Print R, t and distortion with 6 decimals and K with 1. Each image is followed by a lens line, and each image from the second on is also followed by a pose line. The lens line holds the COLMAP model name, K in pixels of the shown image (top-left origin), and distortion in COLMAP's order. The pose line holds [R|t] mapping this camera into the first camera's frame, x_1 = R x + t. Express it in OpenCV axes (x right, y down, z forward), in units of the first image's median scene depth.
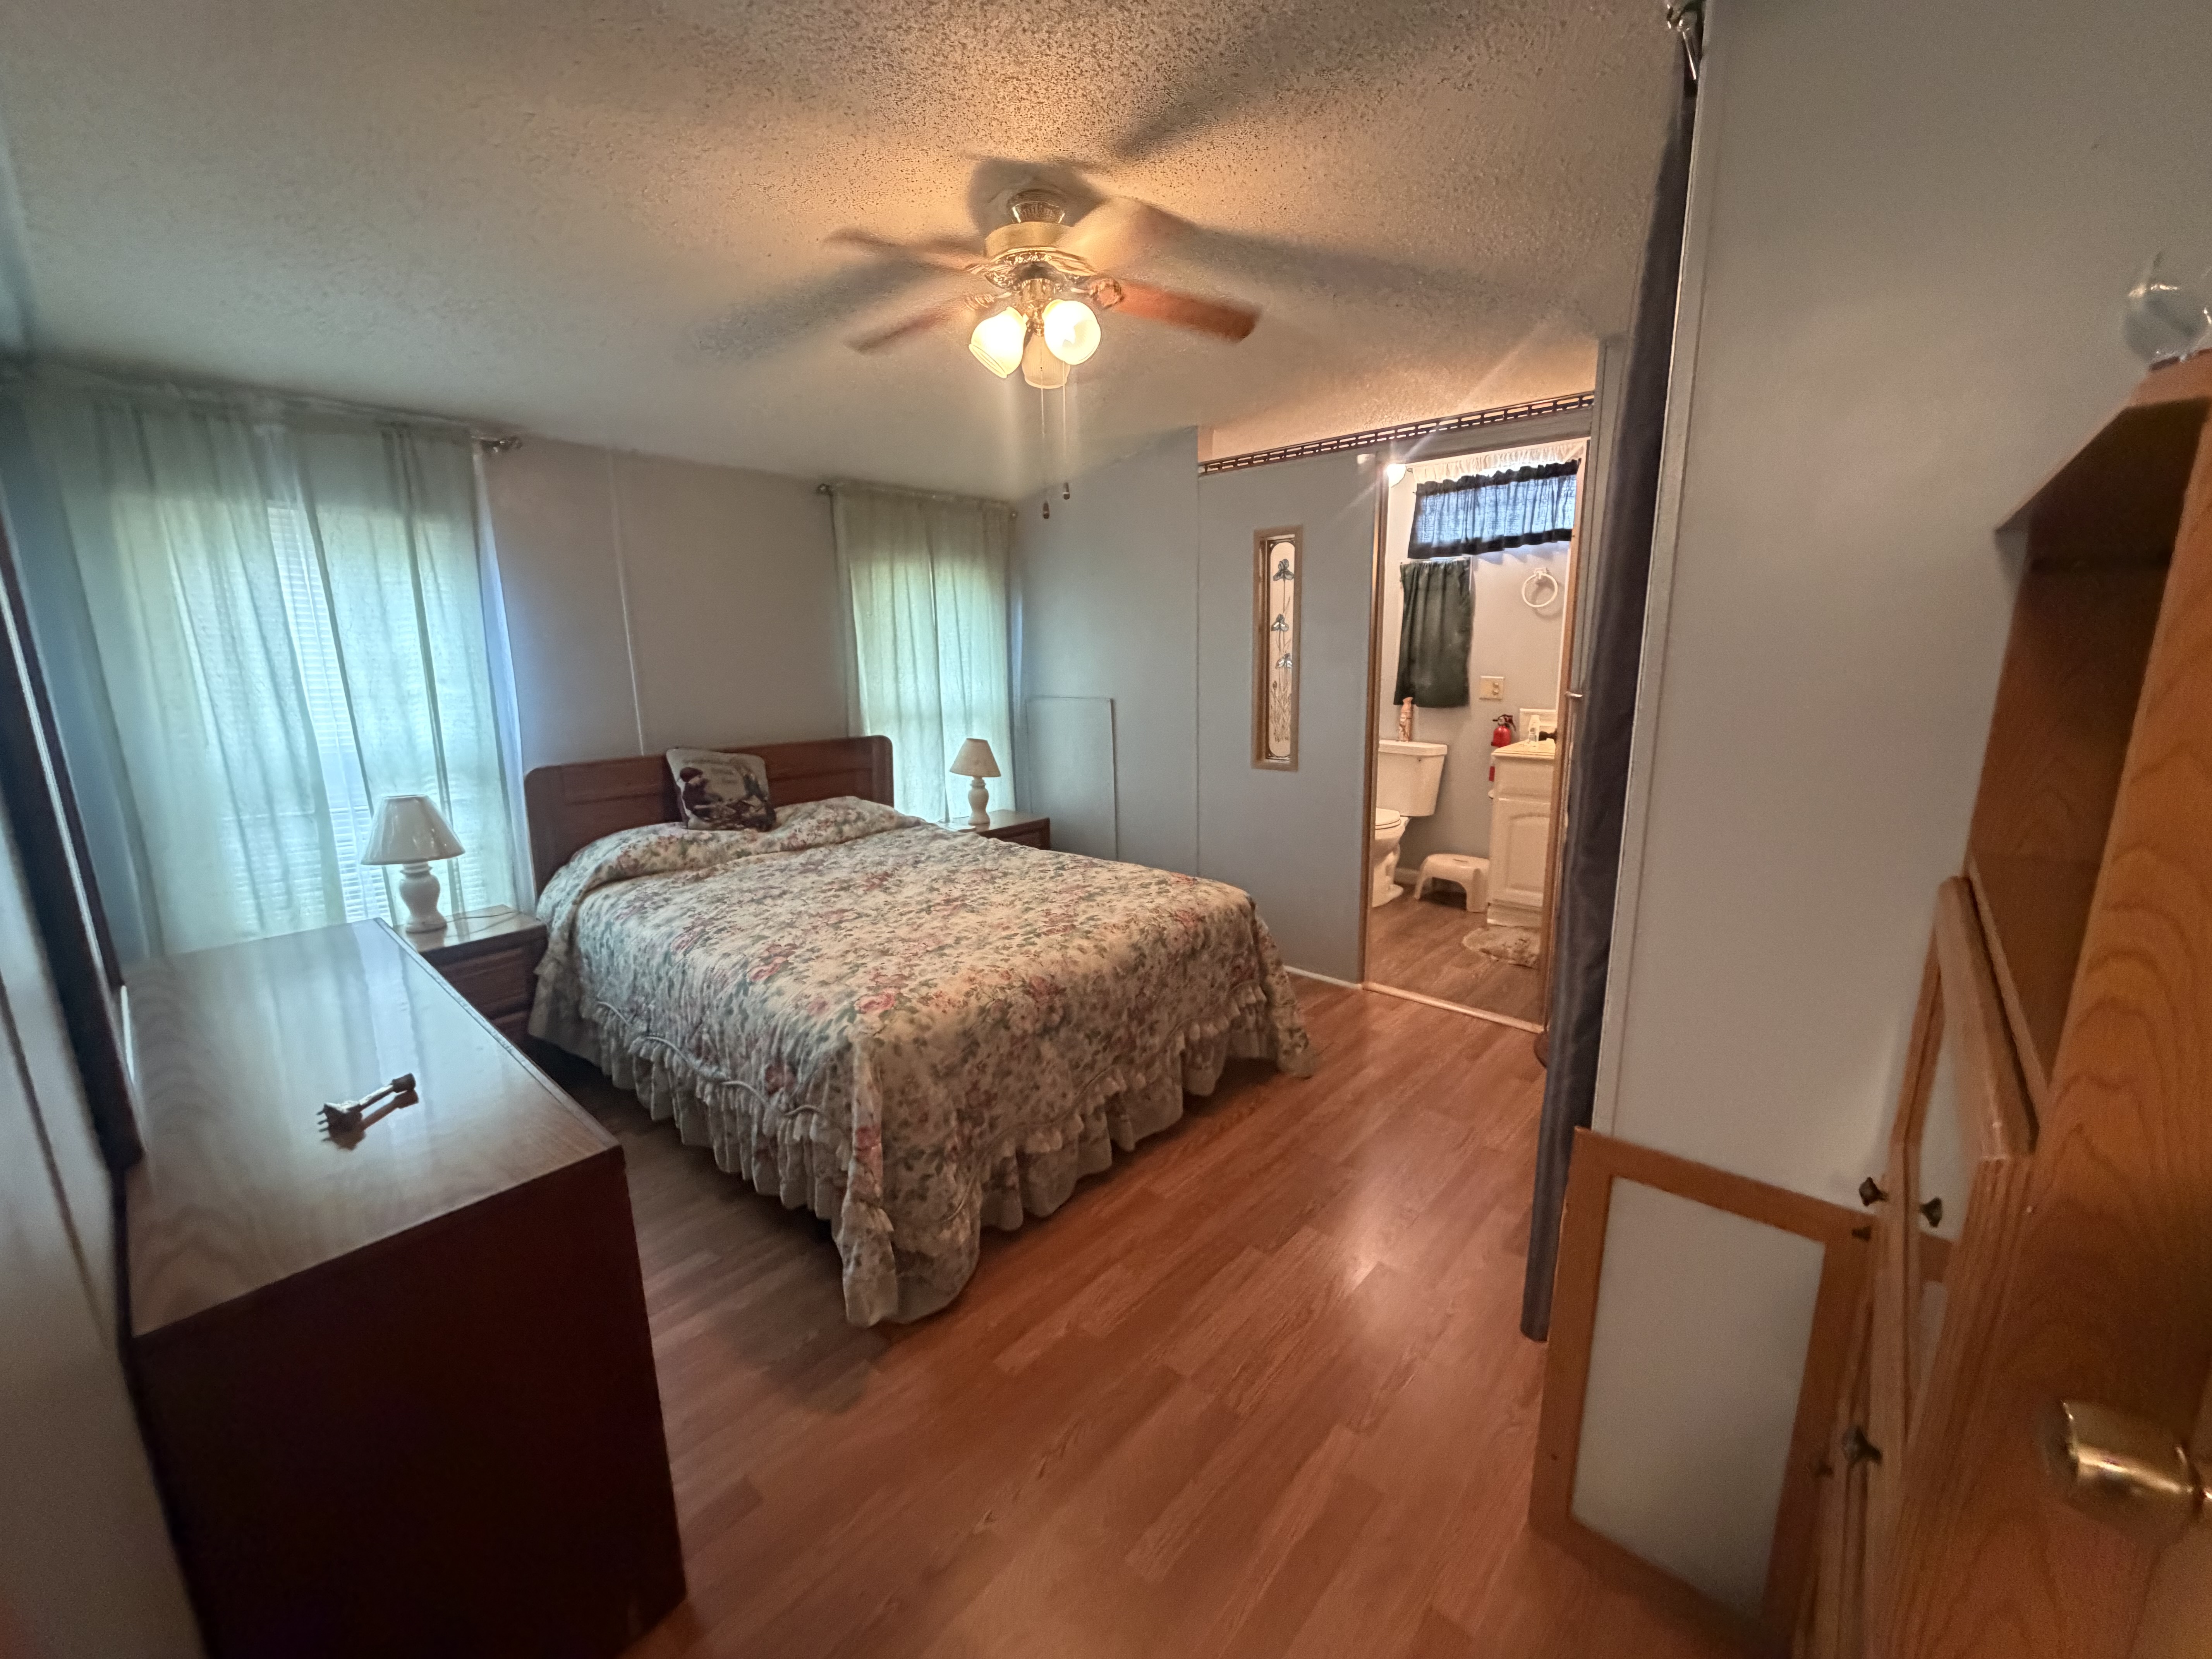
lens RADIAL K [[882.3, 0, 1107.2], [0, 882.3, 829.8], [0, 0, 1]] dist [-0.003169, 0.000921]
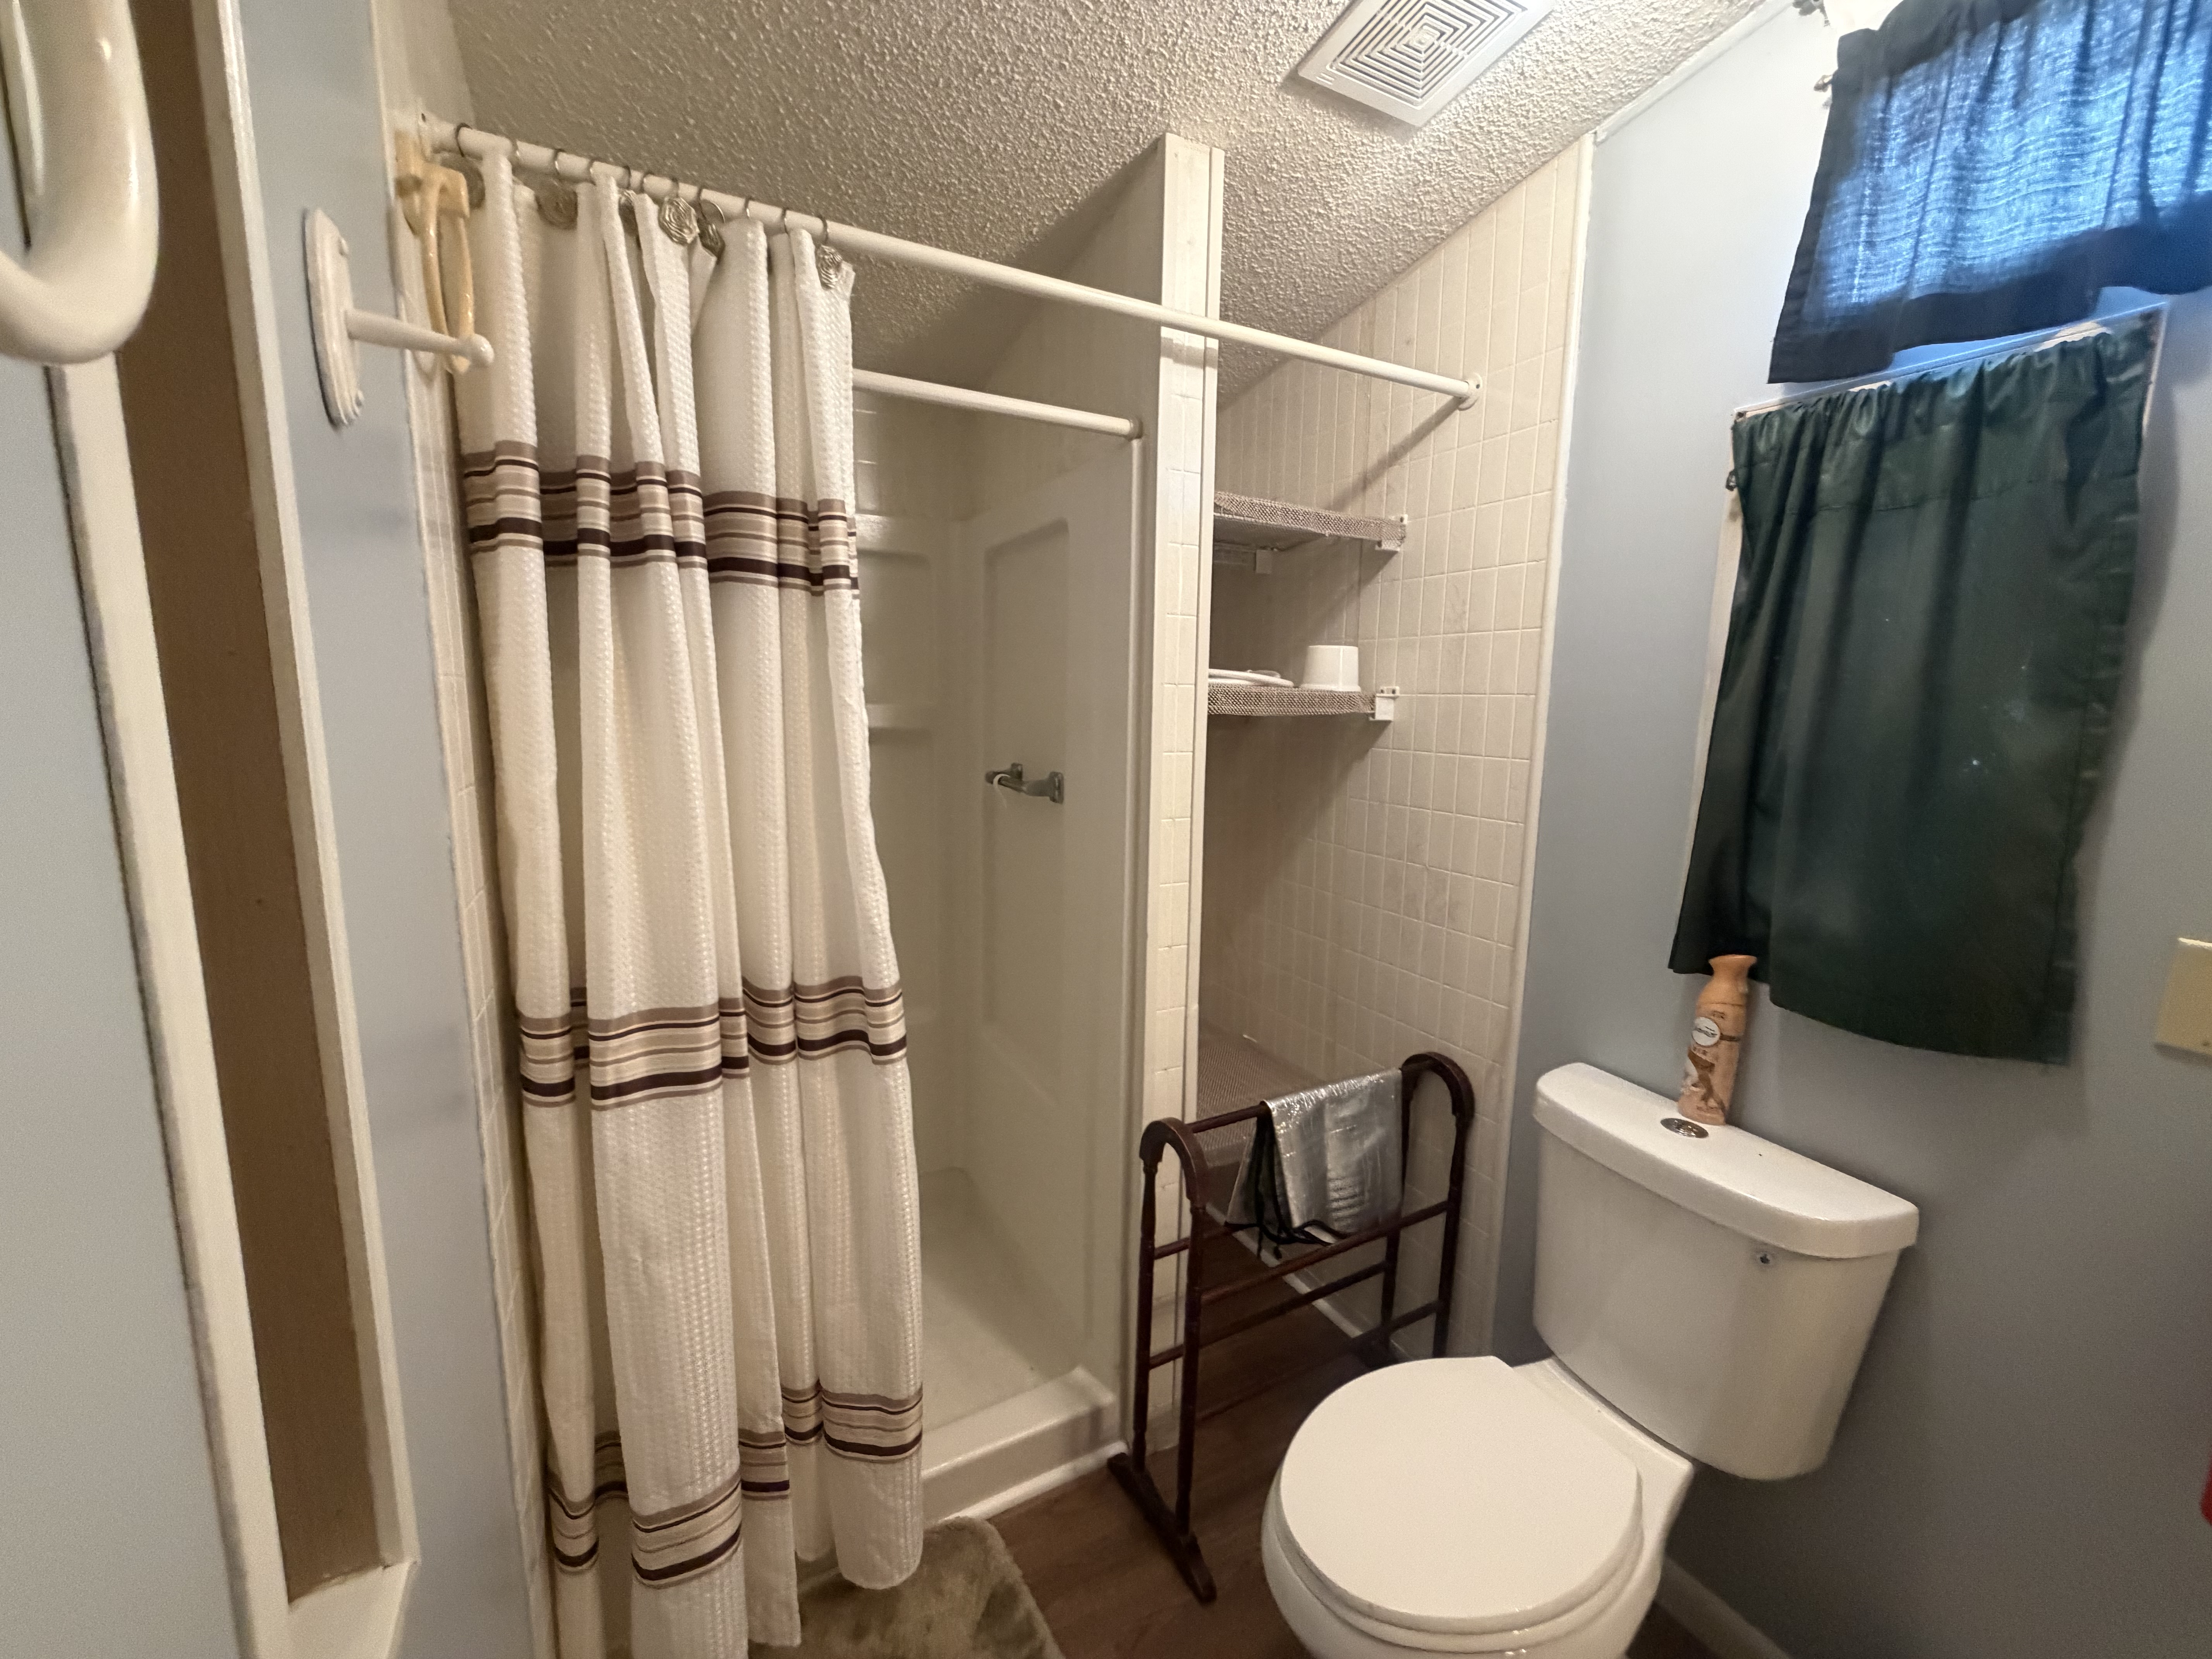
lens RADIAL K [[882.3, 0, 1108.1], [0, 882.3, 833.7], [0, 0, 1]] dist [-0.003169, 0.000921]
pose [[0.939358, 0.082732, -0.332808, 0.265782], [-0.097336, 0.994874, -0.027419, -0.166479], [0.328834, 0.058151, 0.942596, 0.735282]]
